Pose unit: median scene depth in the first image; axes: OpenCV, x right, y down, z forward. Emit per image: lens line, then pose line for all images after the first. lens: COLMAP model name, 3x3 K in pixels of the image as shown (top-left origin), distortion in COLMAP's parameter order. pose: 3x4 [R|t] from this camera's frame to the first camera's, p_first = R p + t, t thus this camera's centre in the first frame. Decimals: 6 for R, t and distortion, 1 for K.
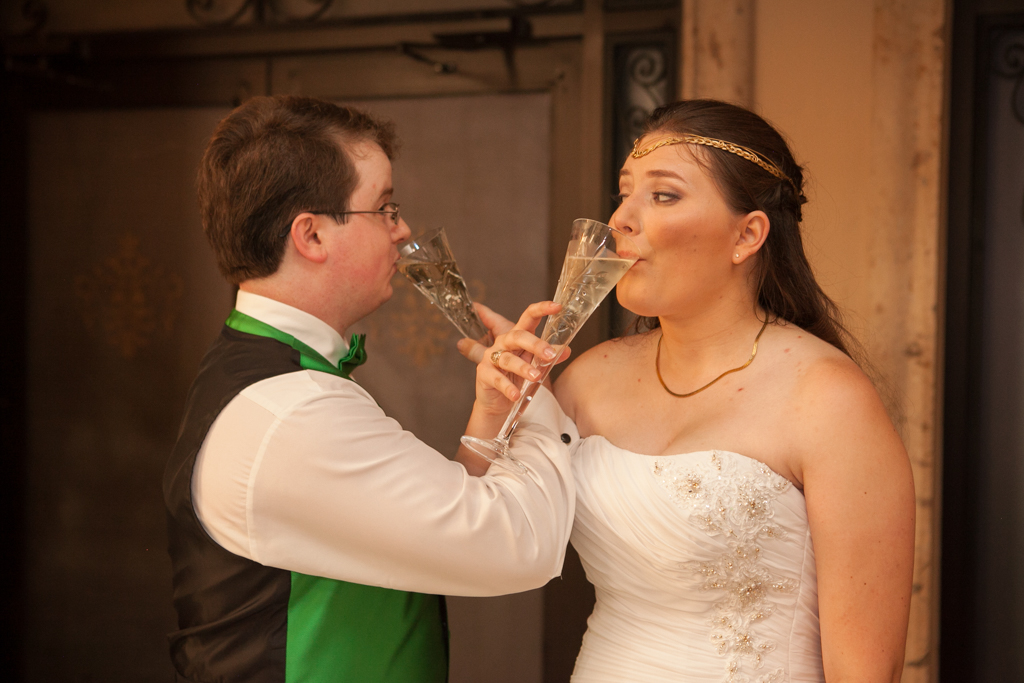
lens RADIAL K [[1507.2, 0, 512.0], [0, 1507.2, 341.5], [0, 0, 1]] dist [0.033494, 0.071835]
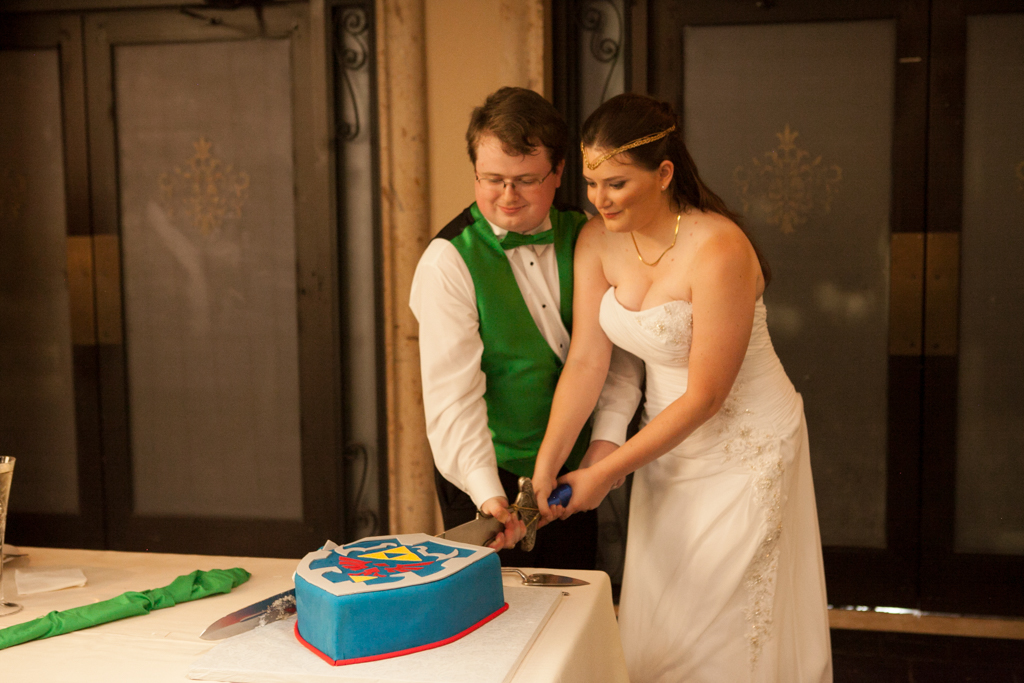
lens RADIAL K [[1388.6, 0, 512.0], [0, 1388.6, 341.5], [0, 0, 1]] dist [0.000687, 0.032029]
pose [[0.987778, -0.040565, 0.150499, 0.025272], [0.029945, 0.996942, 0.072174, 0.033644], [-0.152966, -0.066785, 0.985972, -0.363853]]
